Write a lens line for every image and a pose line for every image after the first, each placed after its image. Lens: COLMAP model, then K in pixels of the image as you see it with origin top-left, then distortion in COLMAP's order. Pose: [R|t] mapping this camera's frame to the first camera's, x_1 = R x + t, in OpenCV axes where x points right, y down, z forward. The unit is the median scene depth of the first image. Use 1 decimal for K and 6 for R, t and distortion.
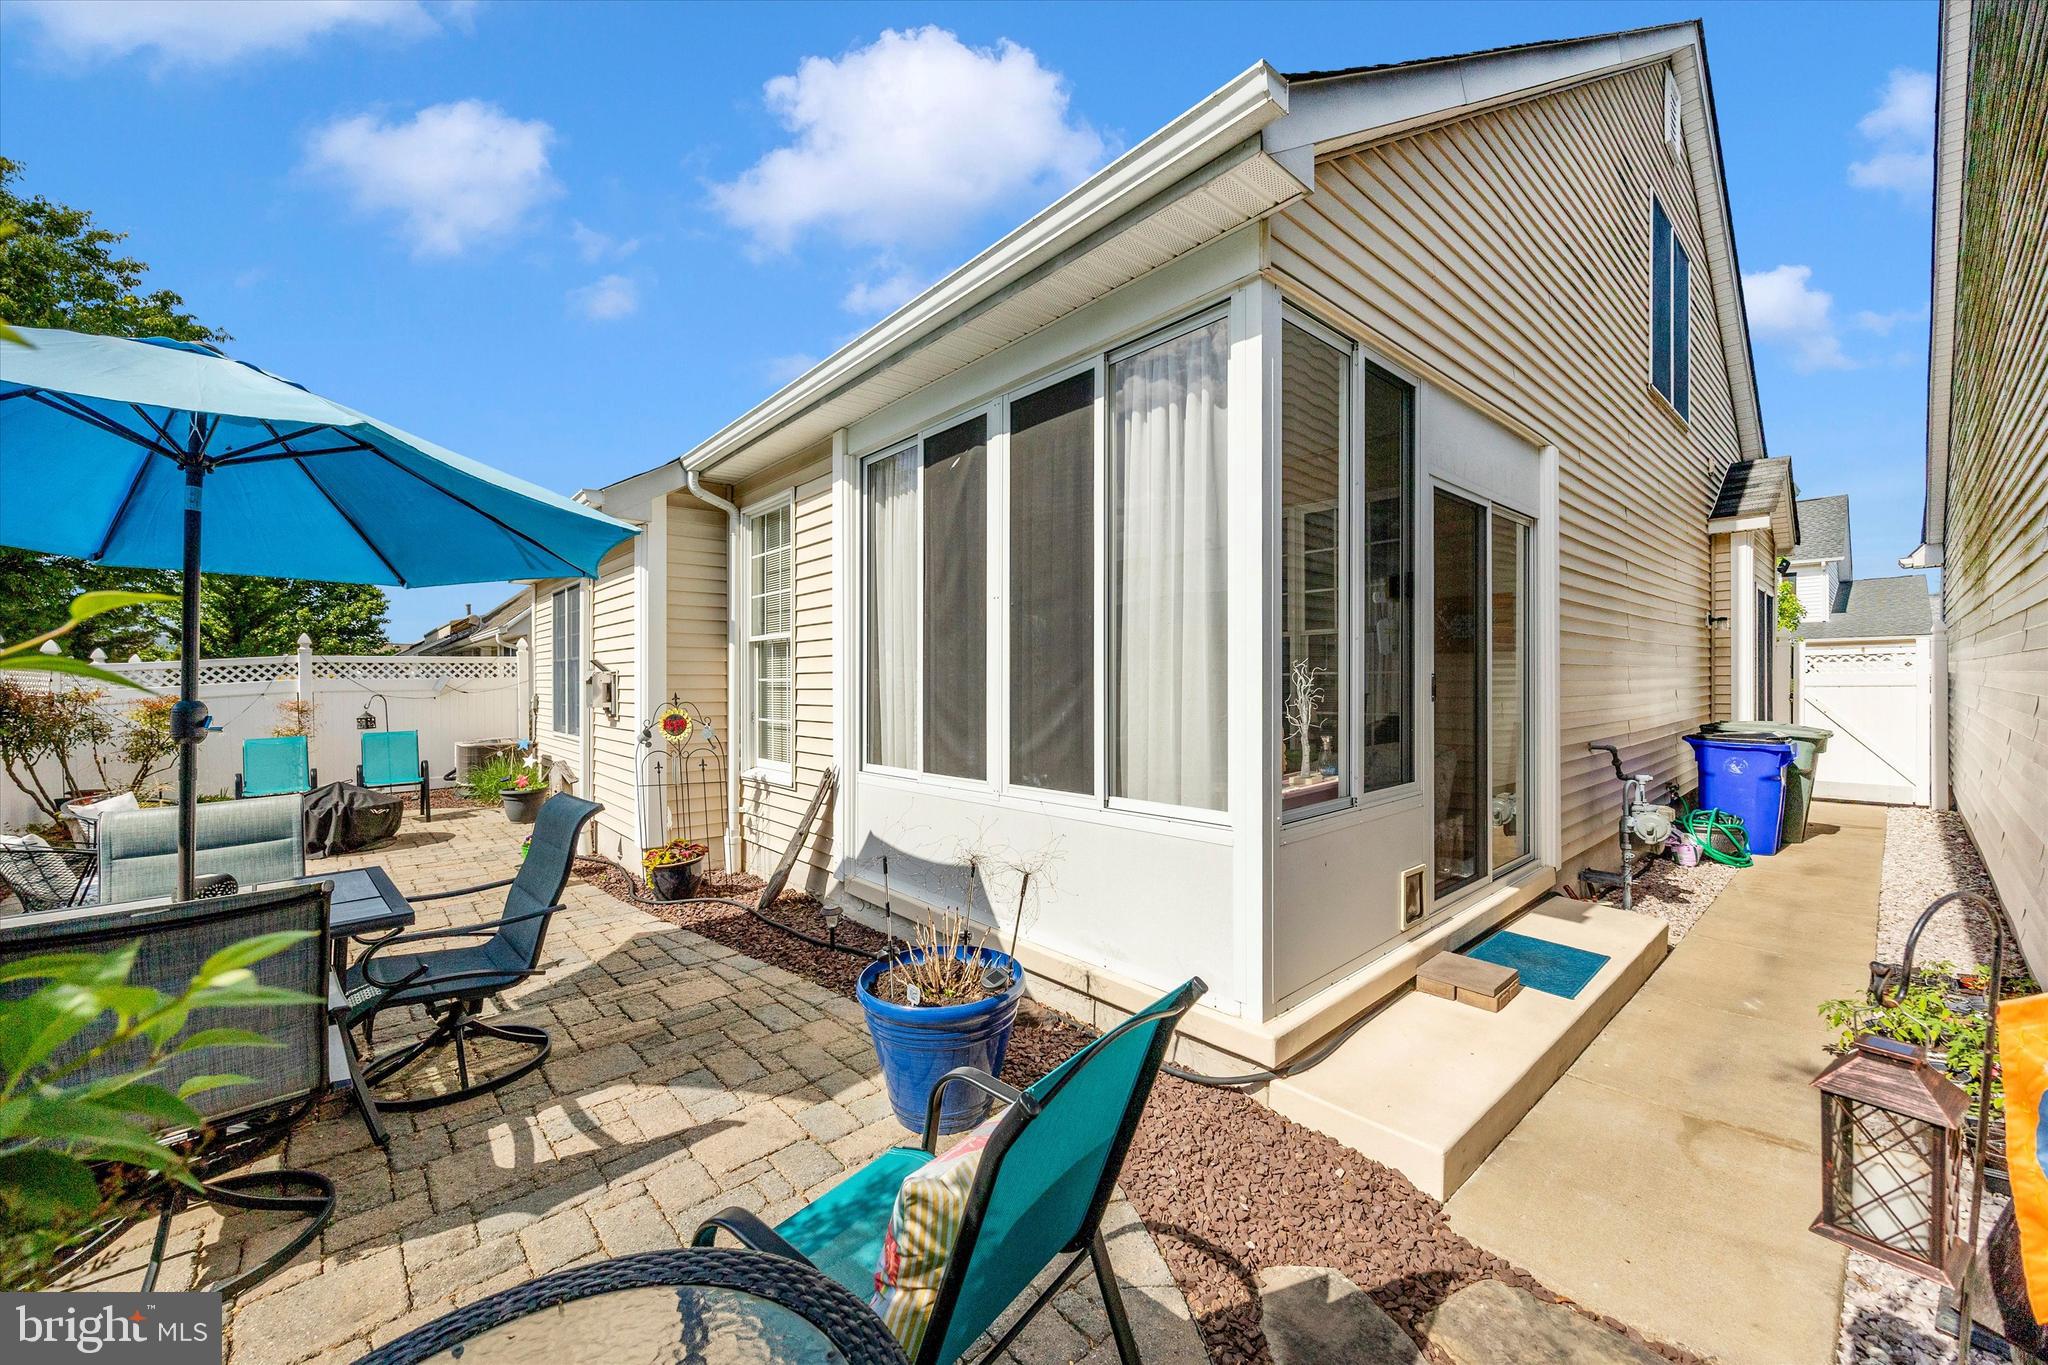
lens RADIAL K [[788.0, 0, 1036.9], [0, 788.0, 684.7], [0, 0, 1]] dist [-0.001429, 0.000091]
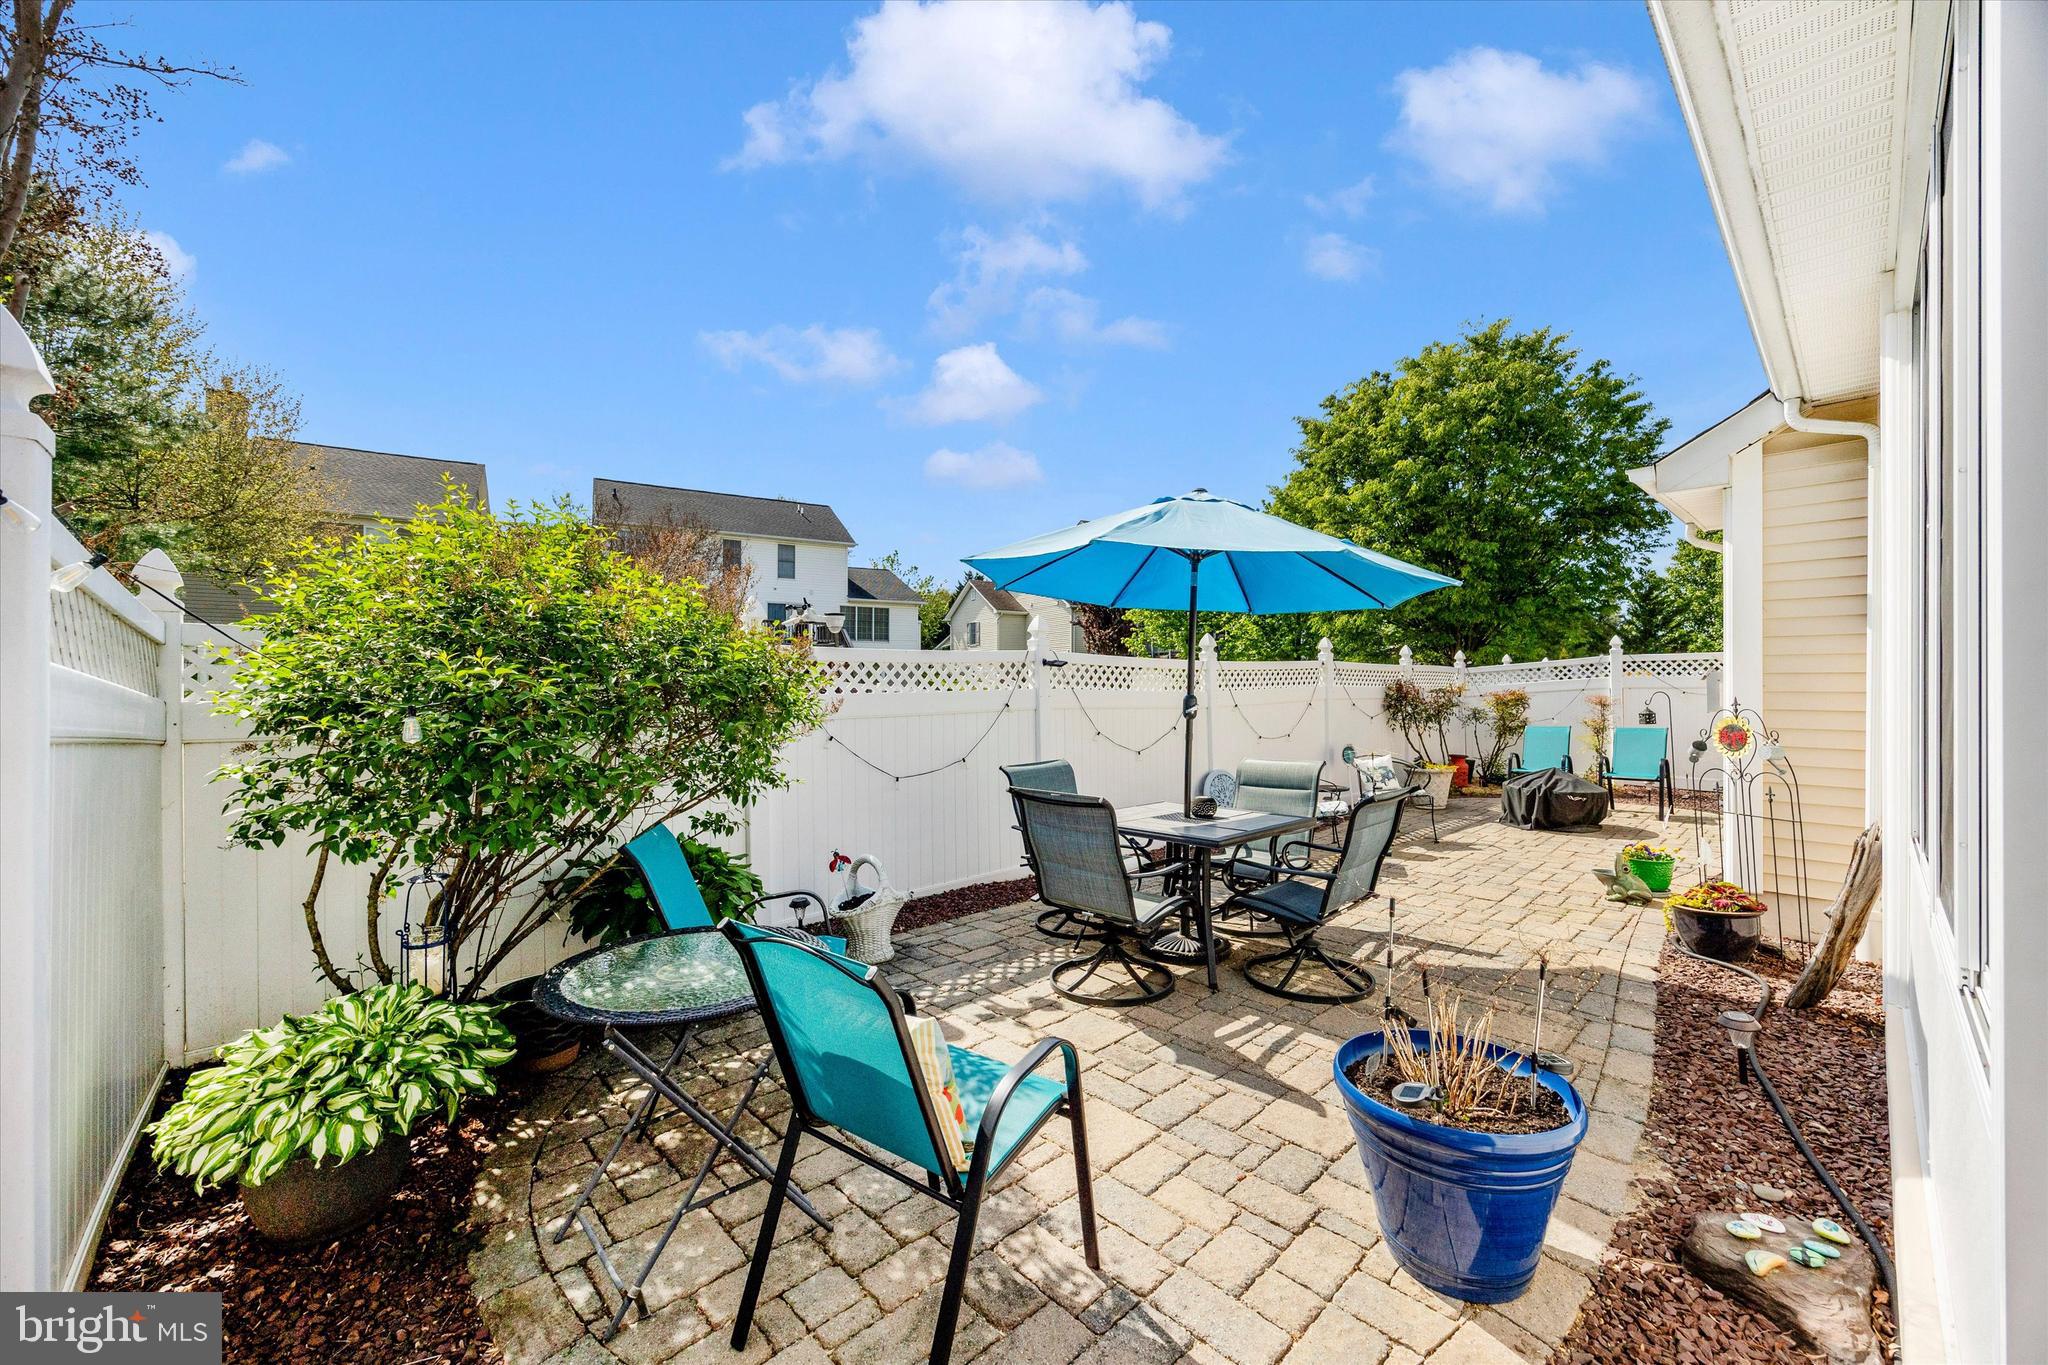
lens RADIAL K [[788.0, 0, 1036.6], [0, 788.0, 677.4], [0, 0, 1]] dist [-0.001429, 0.000091]
pose [[0.012794, -0.000008, -0.999918, 0.336578], [-0.001680, 0.999999, -0.000030, -0.008510], [0.999917, 0.001680, 0.012794, 0.314181]]
